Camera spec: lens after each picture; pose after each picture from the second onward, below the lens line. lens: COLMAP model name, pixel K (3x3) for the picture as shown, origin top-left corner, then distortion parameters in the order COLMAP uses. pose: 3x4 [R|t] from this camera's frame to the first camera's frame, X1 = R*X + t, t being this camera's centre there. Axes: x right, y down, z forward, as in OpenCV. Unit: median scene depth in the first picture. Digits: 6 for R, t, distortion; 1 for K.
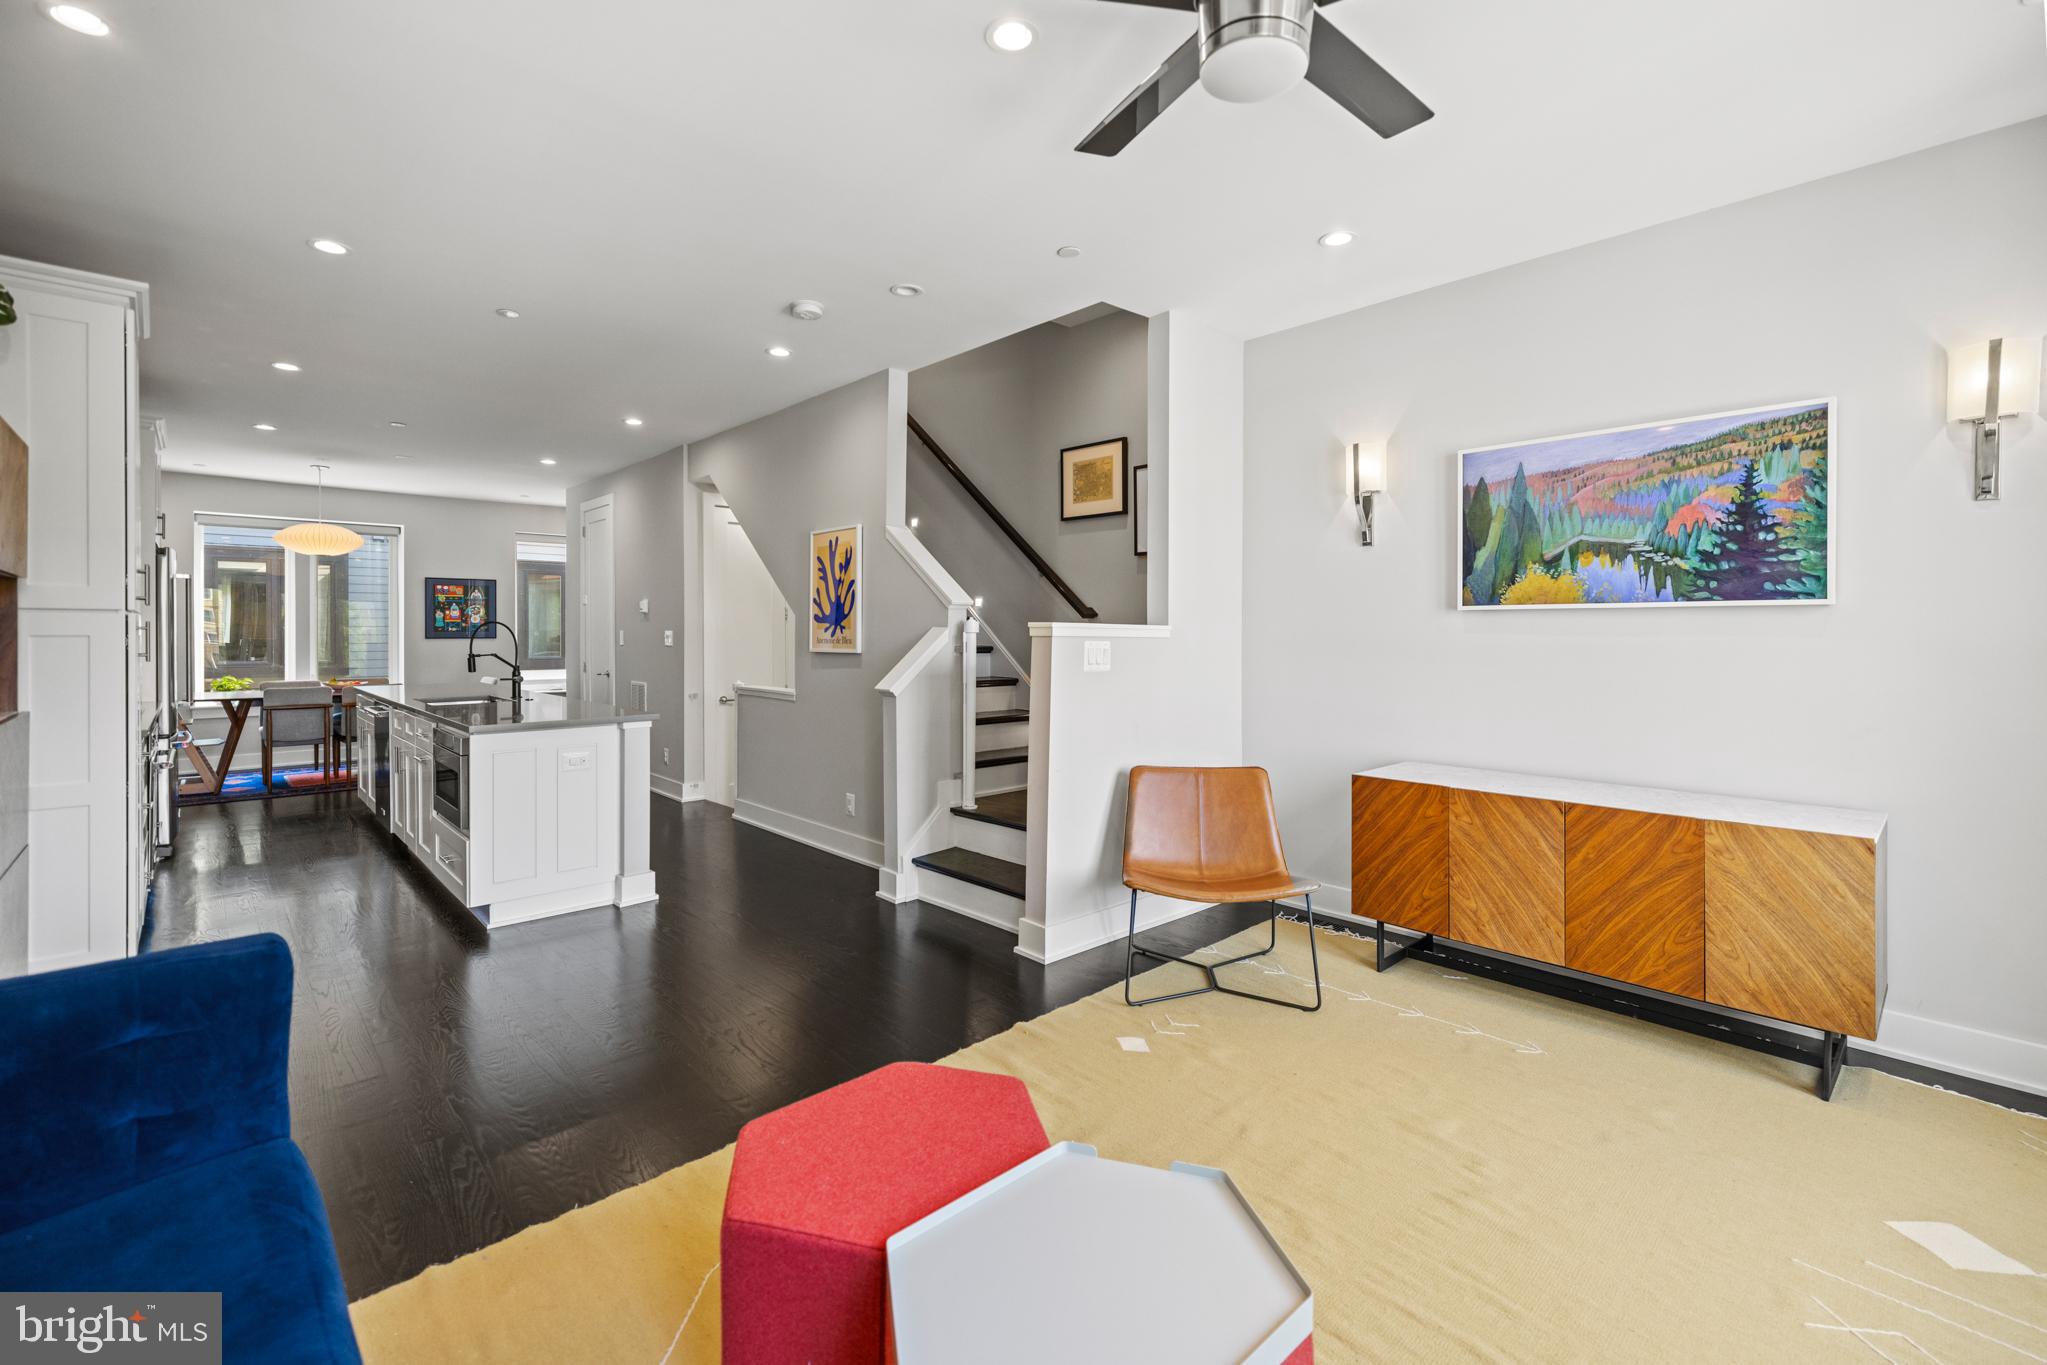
lens RADIAL K [[880.4, 0, 1030.5], [0, 880.4, 632.4], [0, 0, 1]] dist [0.000107, 0.000290]
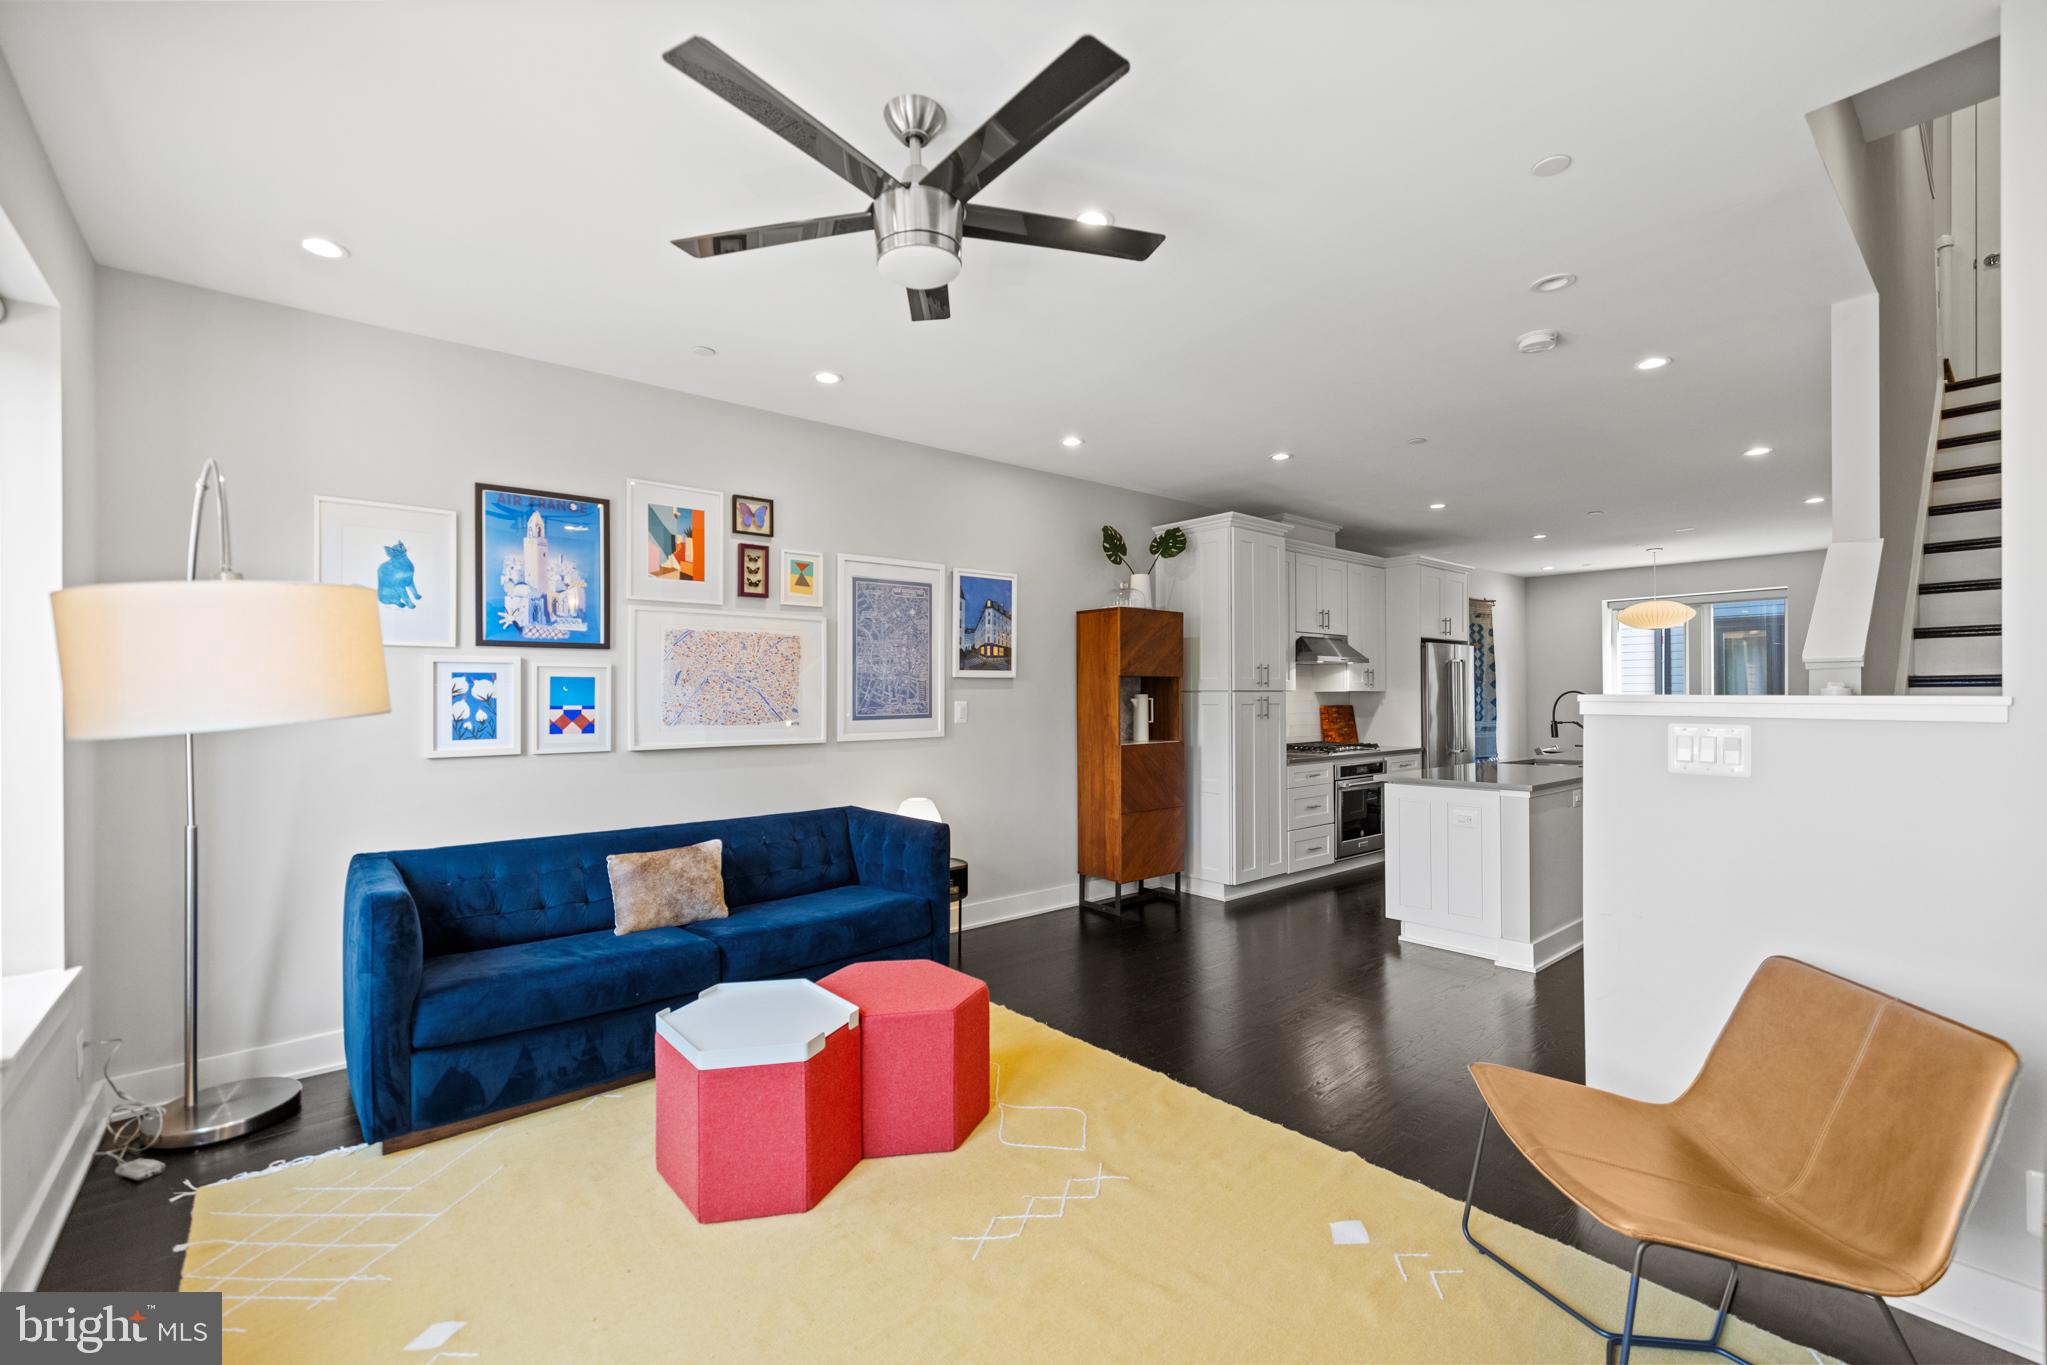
lens RADIAL K [[862.4, 0, 1019.8], [0, 862.4, 696.1], [0, 0, 1]] dist [-0.000210, 0.000066]
pose [[-0.062217, -0.001459, -0.998062, 0.473757], [0.003604, 0.999992, -0.001687, -0.006999], [0.998056, -0.003702, -0.062211, 0.394320]]
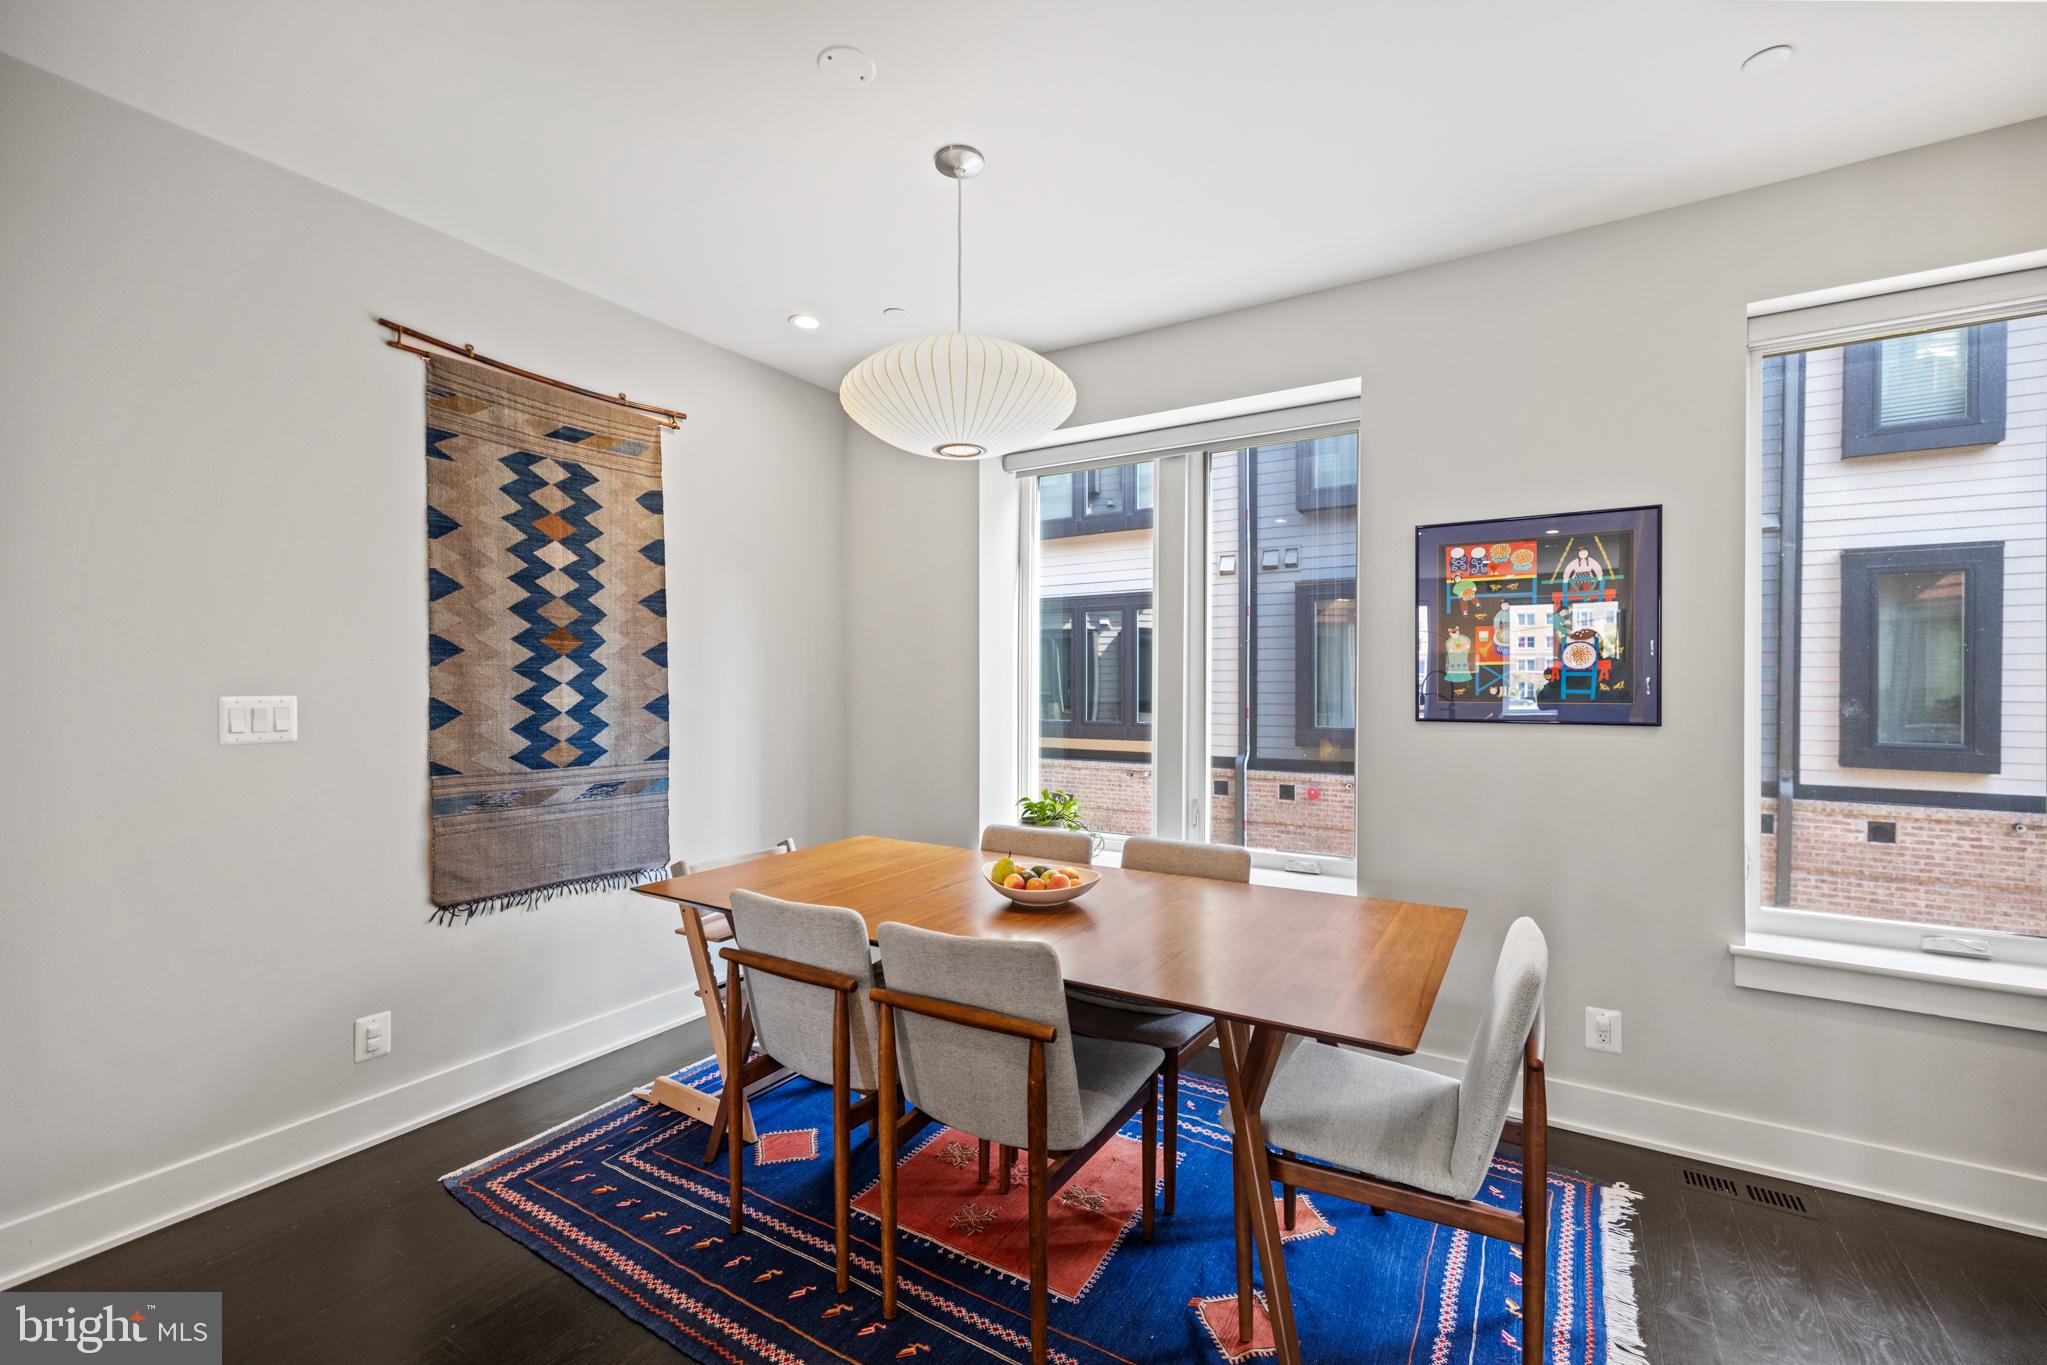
lens RADIAL K [[862.4, 0, 1019.8], [0, 862.4, 696.1], [0, 0, 1]] dist [-0.000210, 0.000066]
pose [[0.251667, 0.011992, -0.967740, -0.744331], [-0.001990, 0.999928, 0.011873, -0.009402], [0.967812, -0.001063, 0.251672, 1.376823]]
